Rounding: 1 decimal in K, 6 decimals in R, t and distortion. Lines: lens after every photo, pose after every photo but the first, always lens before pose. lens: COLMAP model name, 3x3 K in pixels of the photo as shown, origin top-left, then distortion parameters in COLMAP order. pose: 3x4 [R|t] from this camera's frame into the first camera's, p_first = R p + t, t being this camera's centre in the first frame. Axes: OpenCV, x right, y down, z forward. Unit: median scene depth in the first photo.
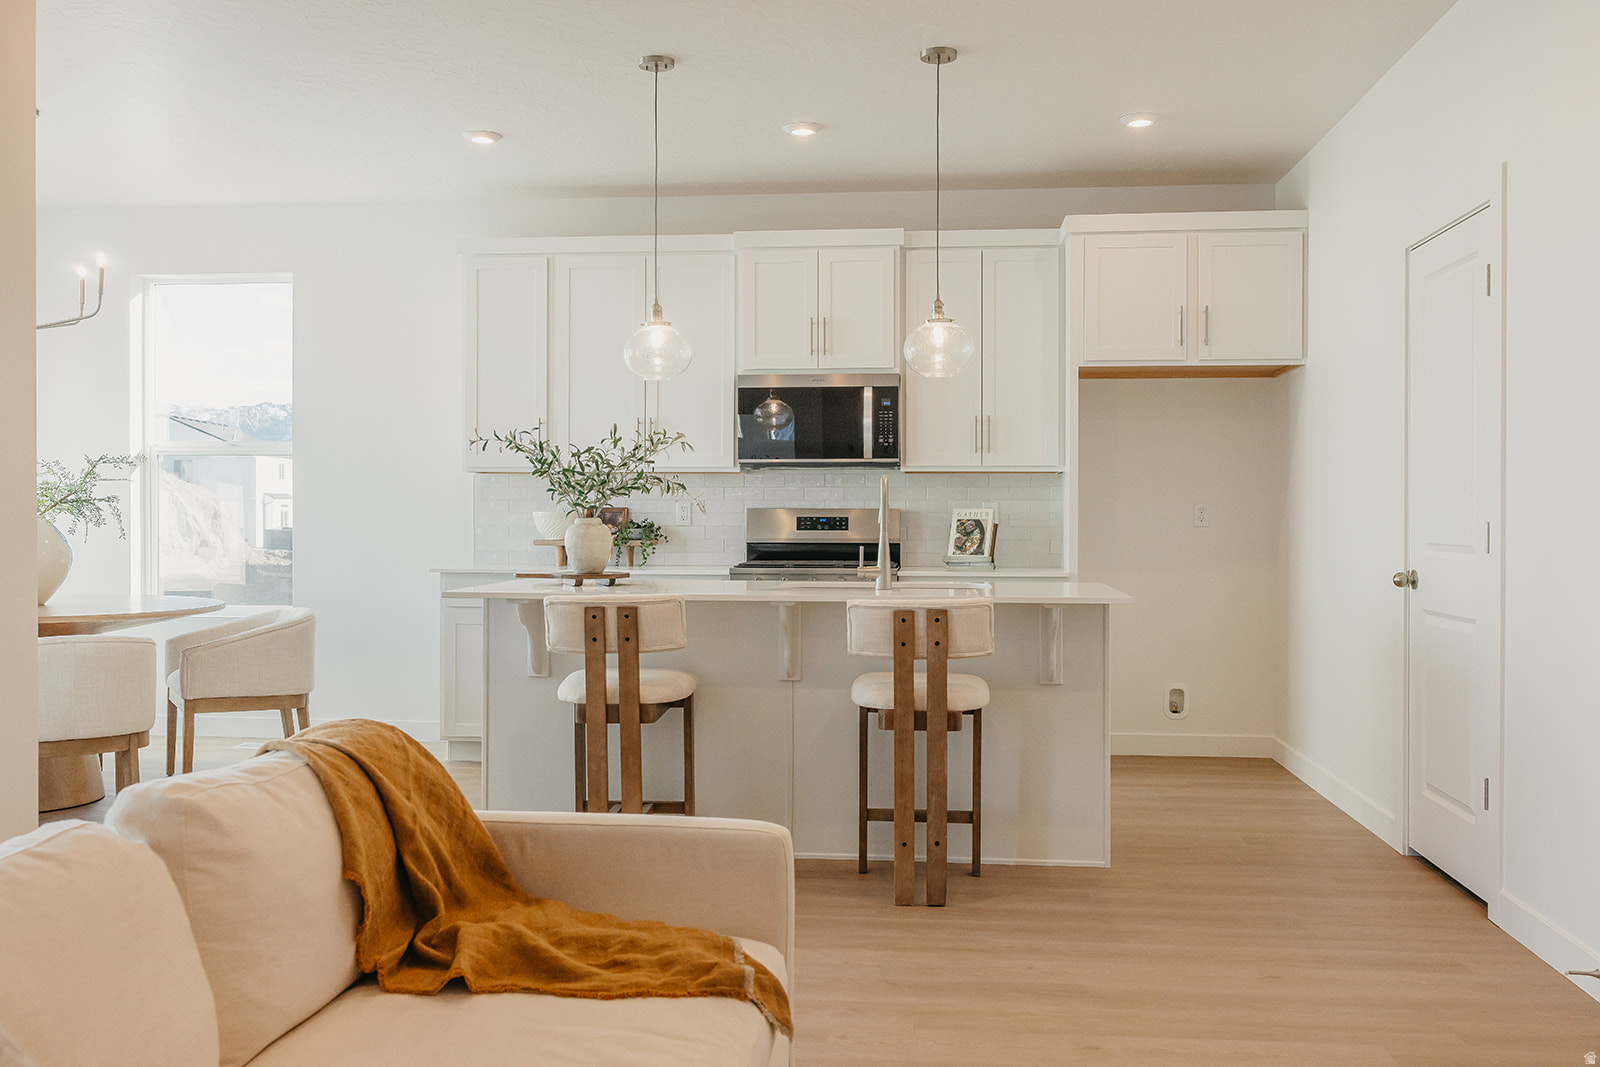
lens RADIAL K [[1409.7, 0, 830.8], [0, 1409.7, 542.7], [0, 0, 1]] dist [-0.014048, -0.001356]
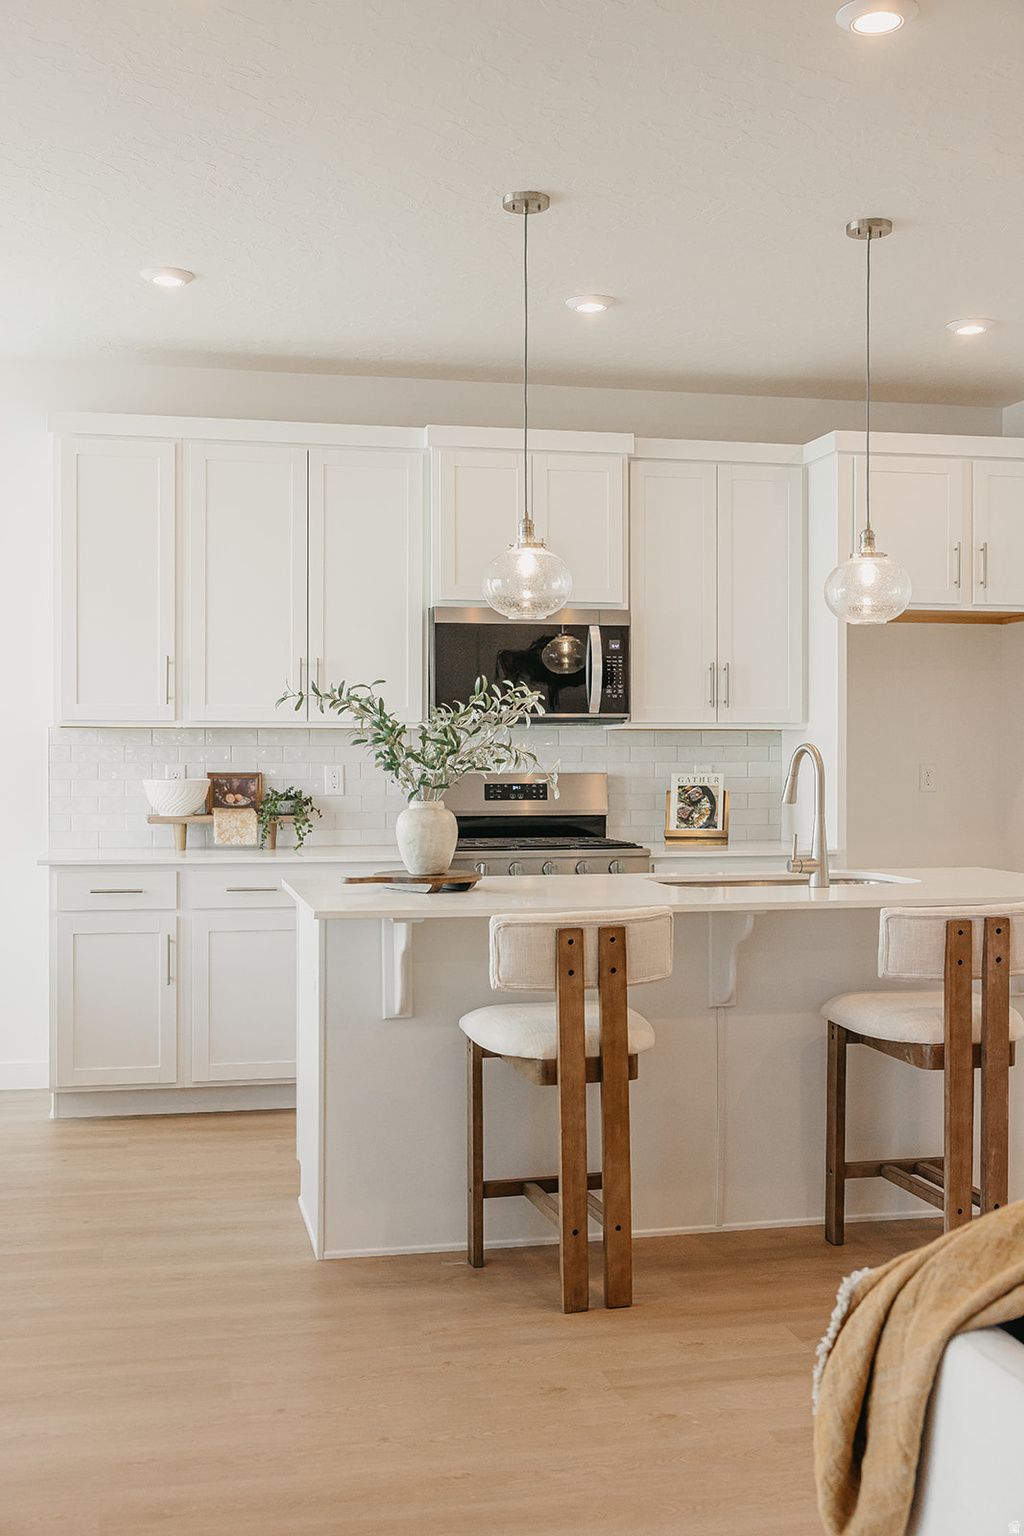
lens RADIAL K [[1573.9, 0, 547.0], [0, 1573.9, 790.9], [0, 0, 1]] dist [-0.008314, 0.000000]
pose [[0.951797, -0.008898, 0.306601, -0.293327], [0.007262, 0.999953, 0.006475, -0.021791], [-0.306644, -0.003936, 0.951816, 0.146087]]
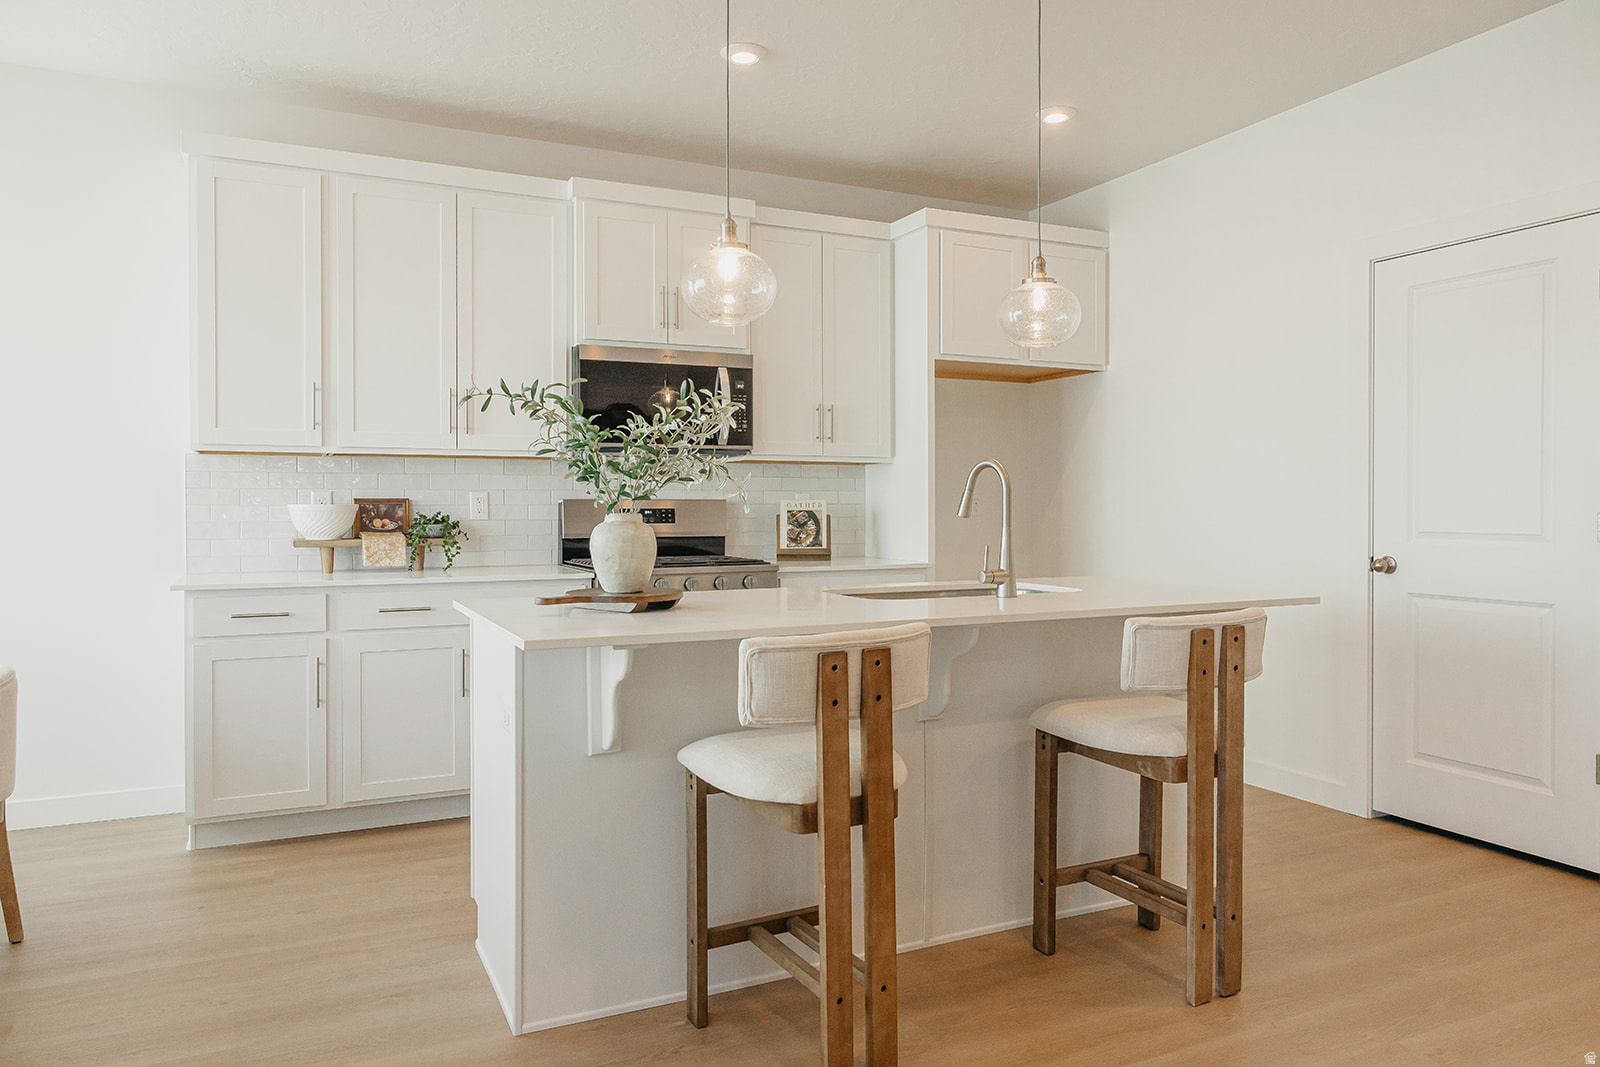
lens RADIAL K [[1046.5, 0, 810.3], [0, 1046.5, 521.6], [0, 0, 1]] dist [-0.005260, 0.007100]
pose [[0.861615, -0.010969, 0.507445, -0.284230], [0.012662, 0.999920, 0.000114, -0.009676], [-0.507405, 0.006327, 0.861684, 0.401624]]
